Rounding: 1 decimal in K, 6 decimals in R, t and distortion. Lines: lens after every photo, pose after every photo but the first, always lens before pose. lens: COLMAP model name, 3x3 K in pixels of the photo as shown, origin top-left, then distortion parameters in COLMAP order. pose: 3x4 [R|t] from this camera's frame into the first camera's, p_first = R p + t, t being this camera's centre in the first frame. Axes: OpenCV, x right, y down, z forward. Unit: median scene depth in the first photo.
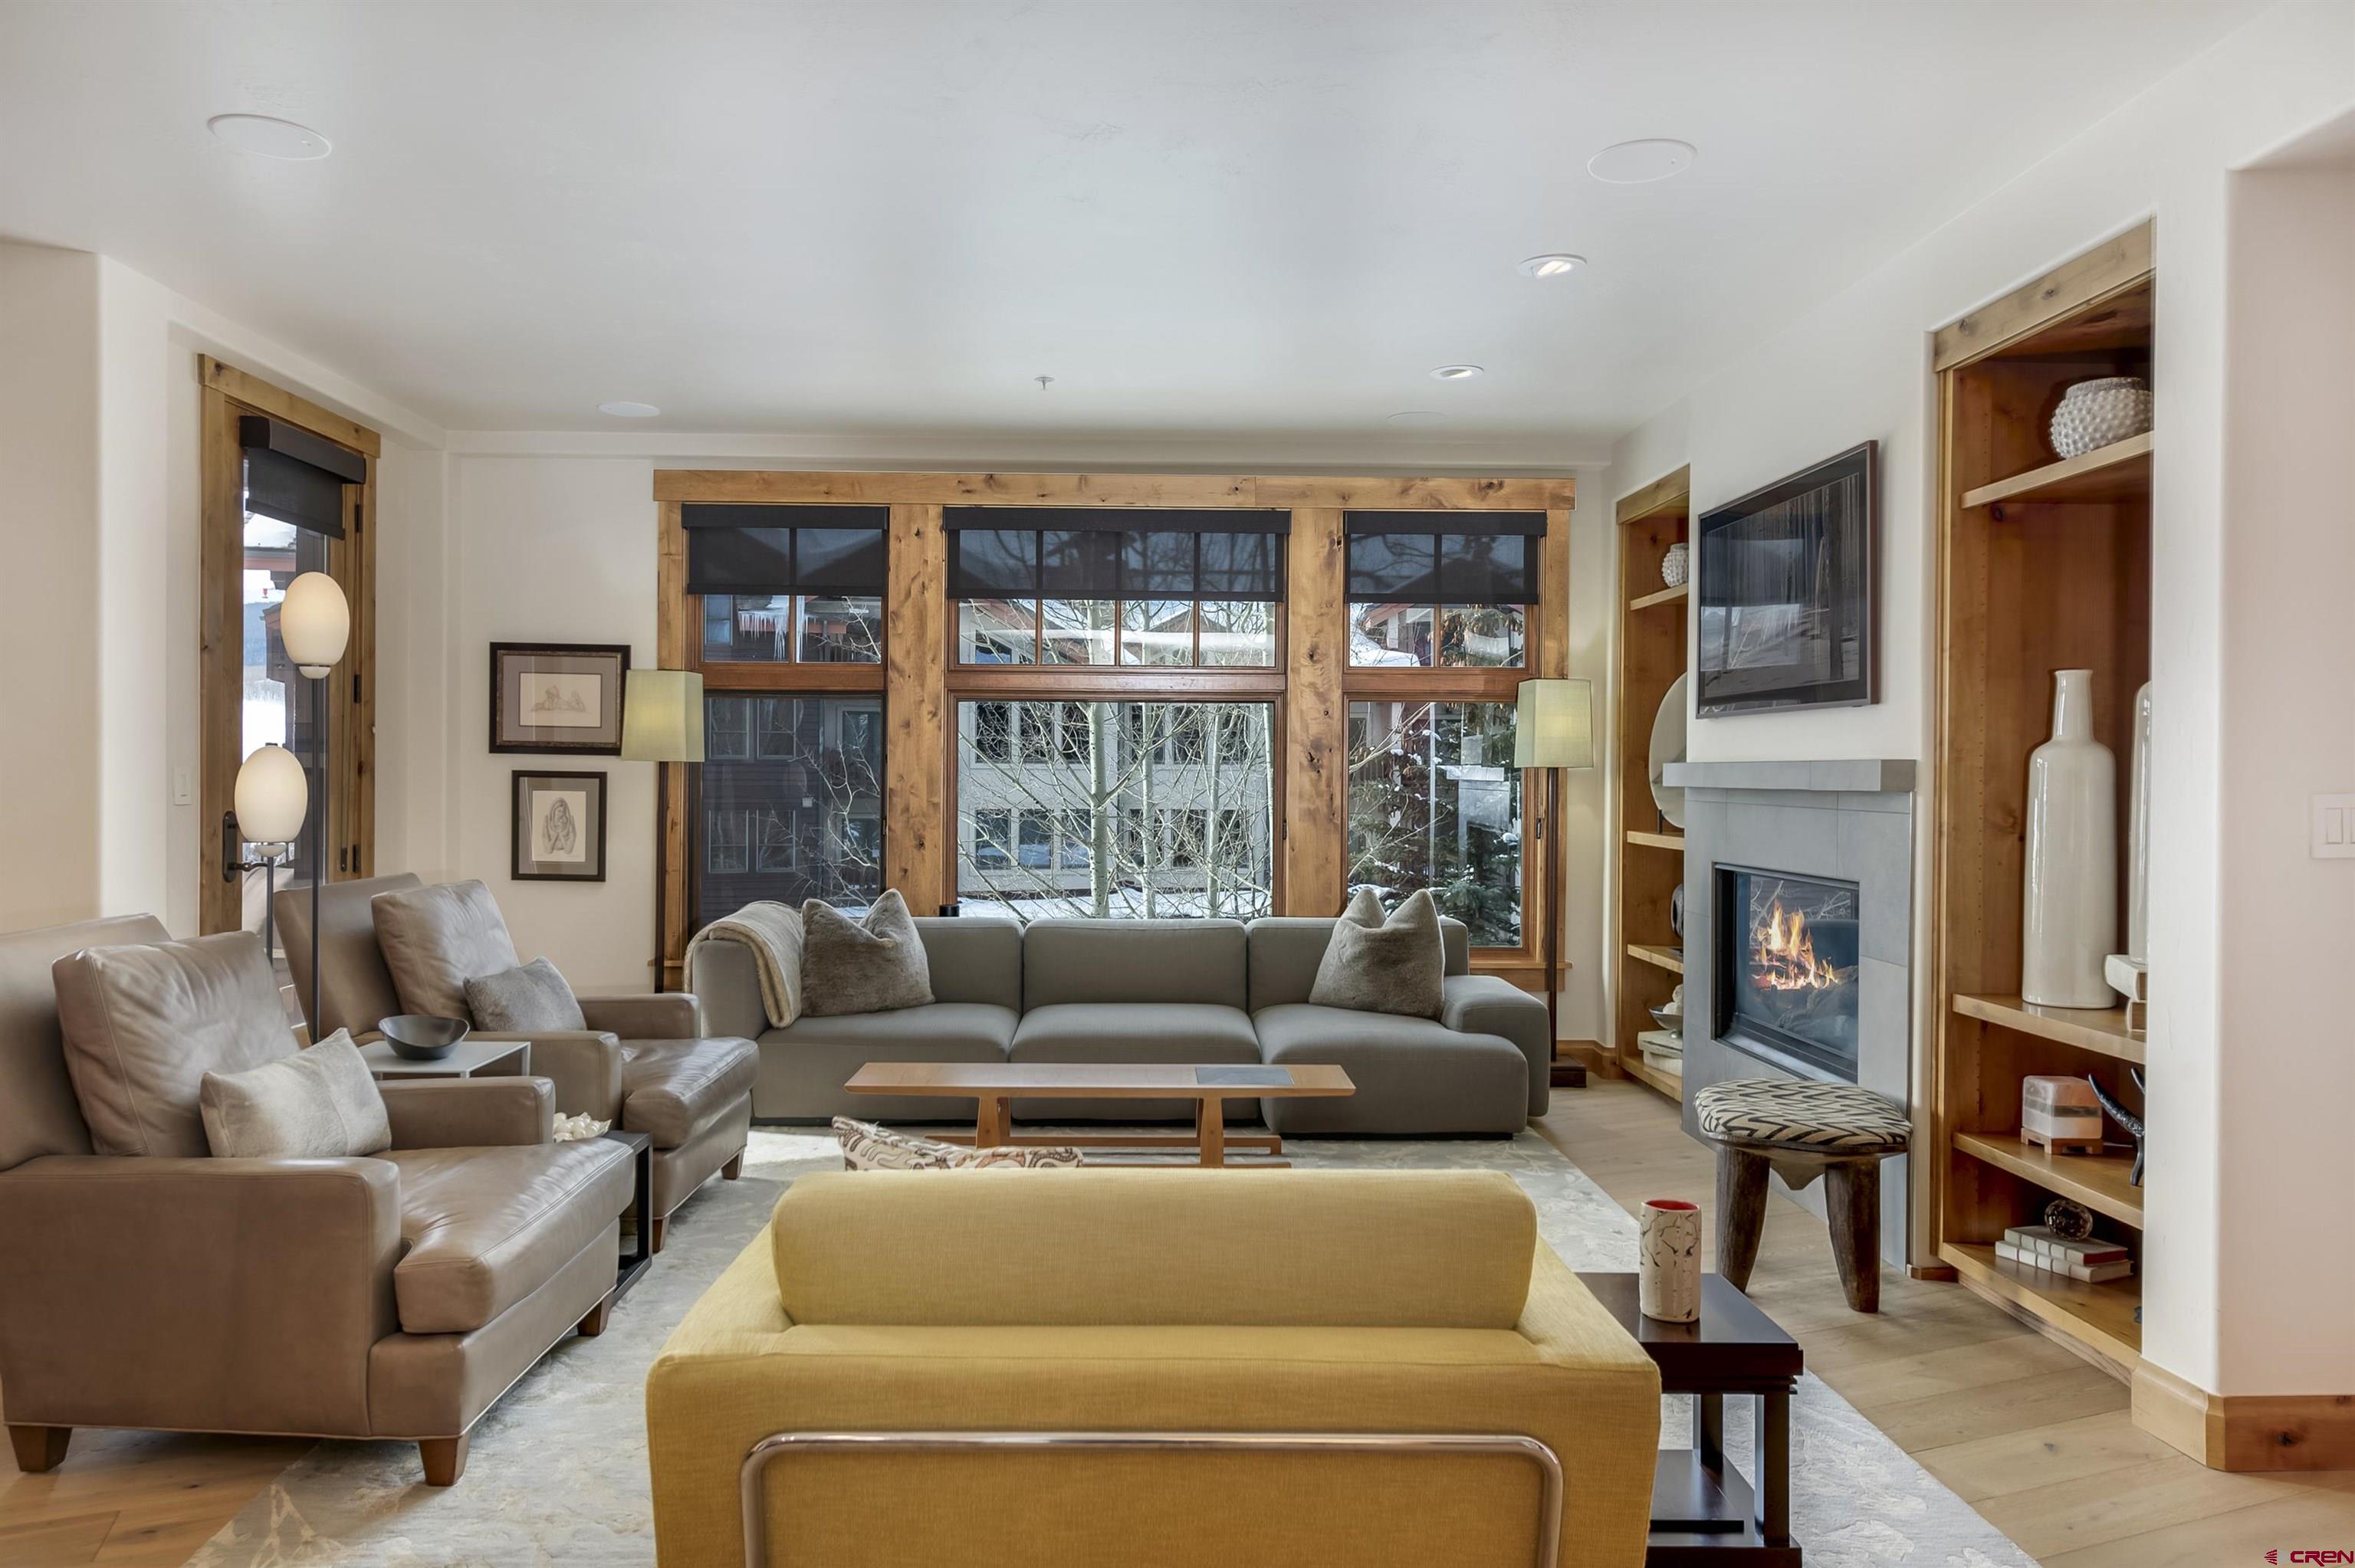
lens RADIAL K [[1549.0, 0, 1162.6], [0, 1549.0, 787.1], [0, 0, 1]] dist [-0.001226, 0.002470]
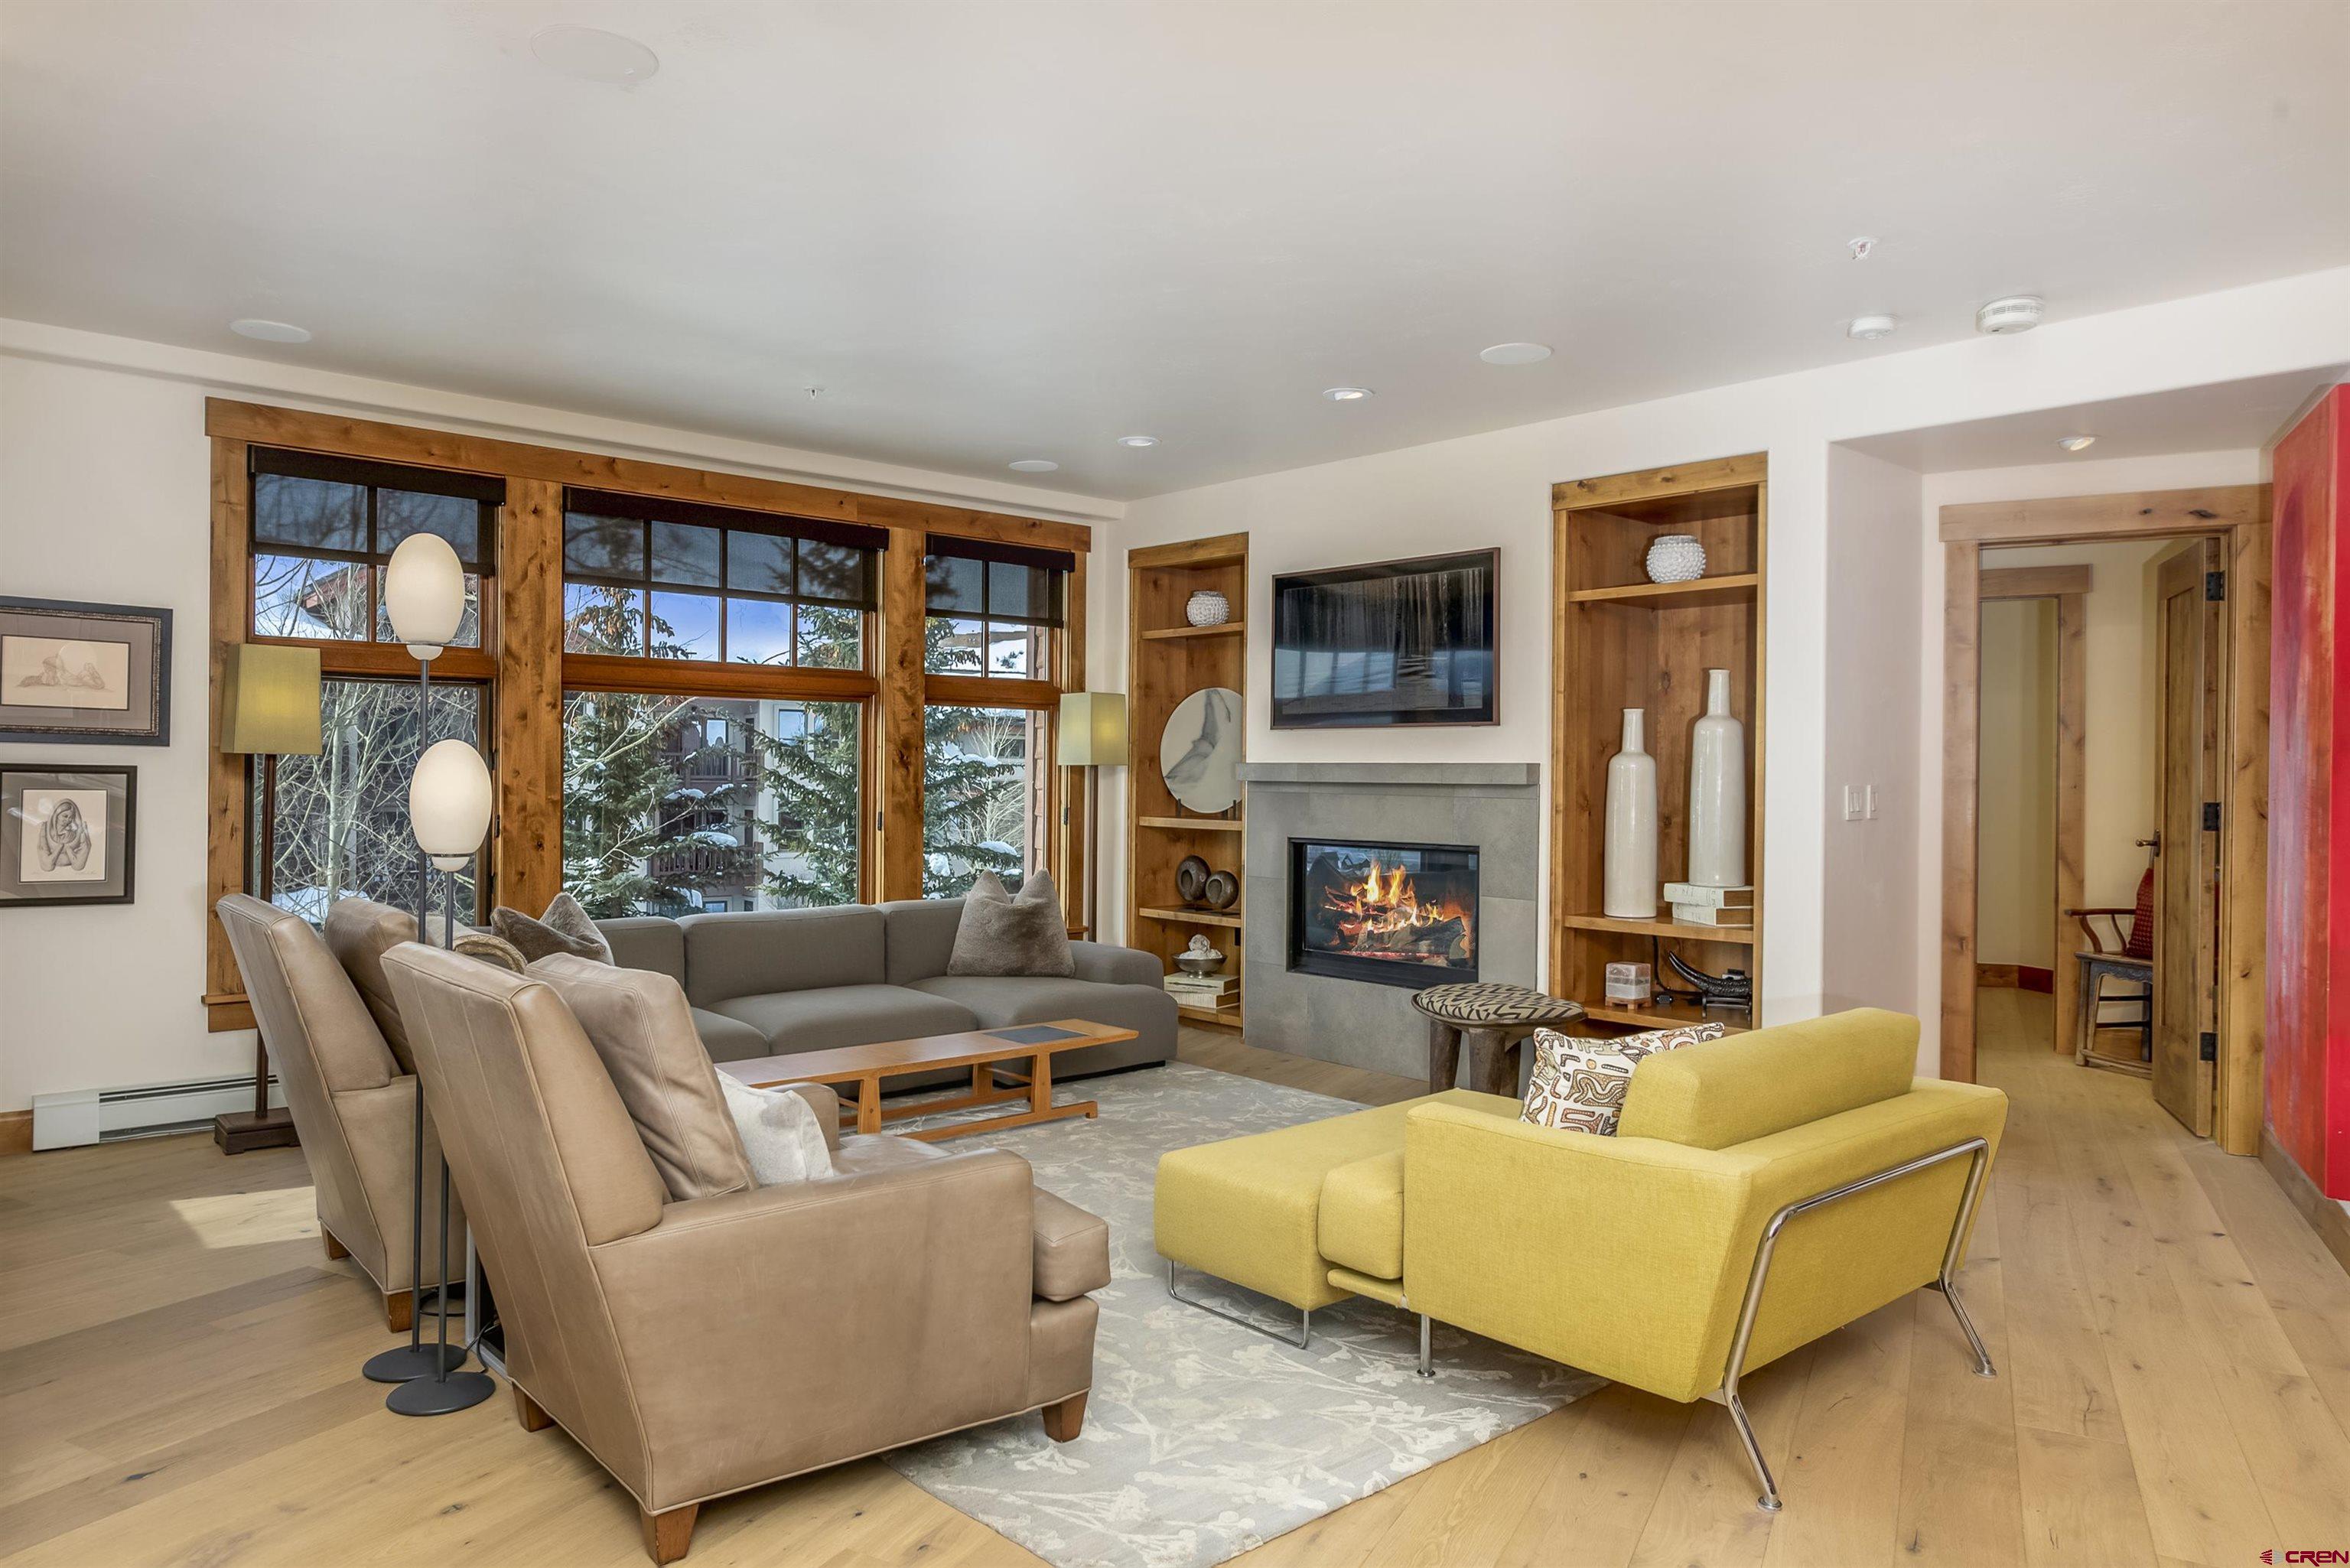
lens RADIAL K [[1545.8, 0, 1077.1], [0, 1545.8, 788.6], [0, 0, 1]] dist [-0.001226, 0.002470]
pose [[0.767650, -0.006724, 0.640834, -0.562704], [0.002255, 0.999967, 0.007792, -0.003859], [-0.640866, -0.004536, 0.767640, 0.086411]]
